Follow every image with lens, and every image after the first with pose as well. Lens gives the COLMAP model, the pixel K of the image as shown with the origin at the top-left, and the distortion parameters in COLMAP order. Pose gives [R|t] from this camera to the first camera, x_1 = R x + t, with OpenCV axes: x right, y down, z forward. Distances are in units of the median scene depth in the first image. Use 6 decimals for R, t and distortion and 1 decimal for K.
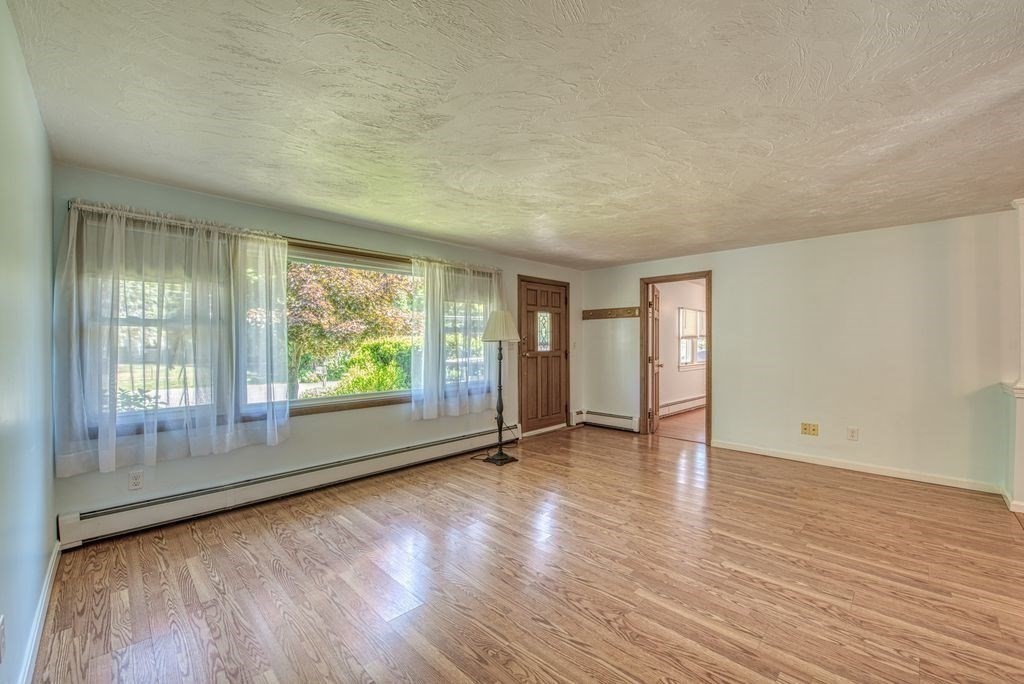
lens RADIAL K [[405.5, 0, 514.2], [0, 405.5, 341.8], [0, 0, 1]] dist [-0.018012, -0.001999]
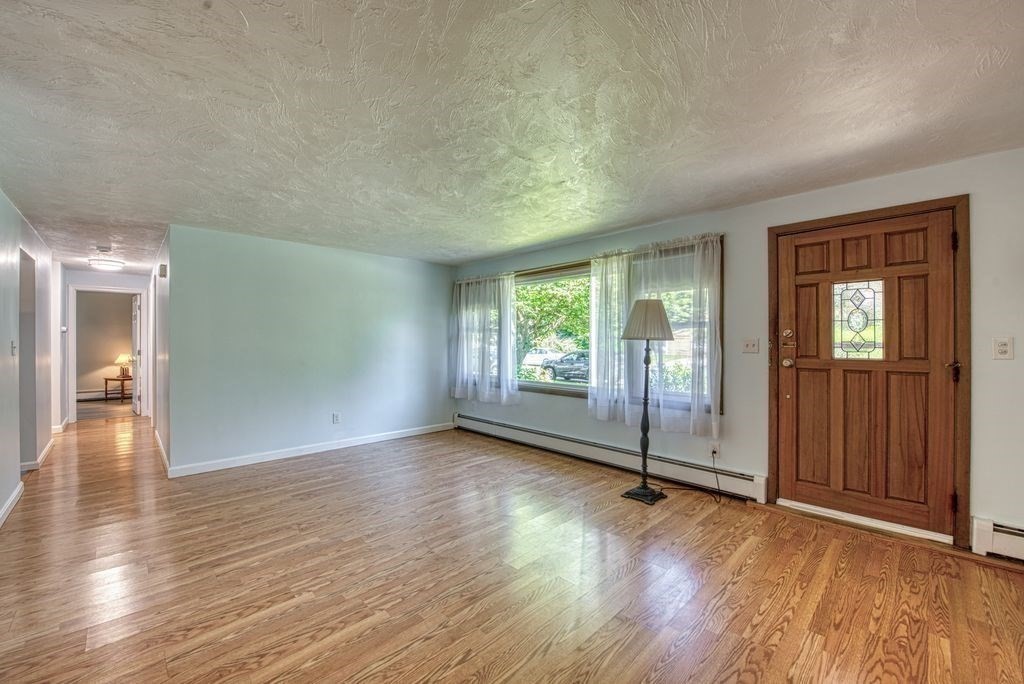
lens RADIAL K [[405.5, 0, 513.2], [0, 405.5, 338.6], [0, 0, 1]] dist [-0.018012, -0.001999]
pose [[-0.005337, -0.003063, -0.999981, 0.832504], [0.000174, 0.999995, -0.003064, -0.001430], [0.999986, -0.000190, -0.005337, 0.861844]]
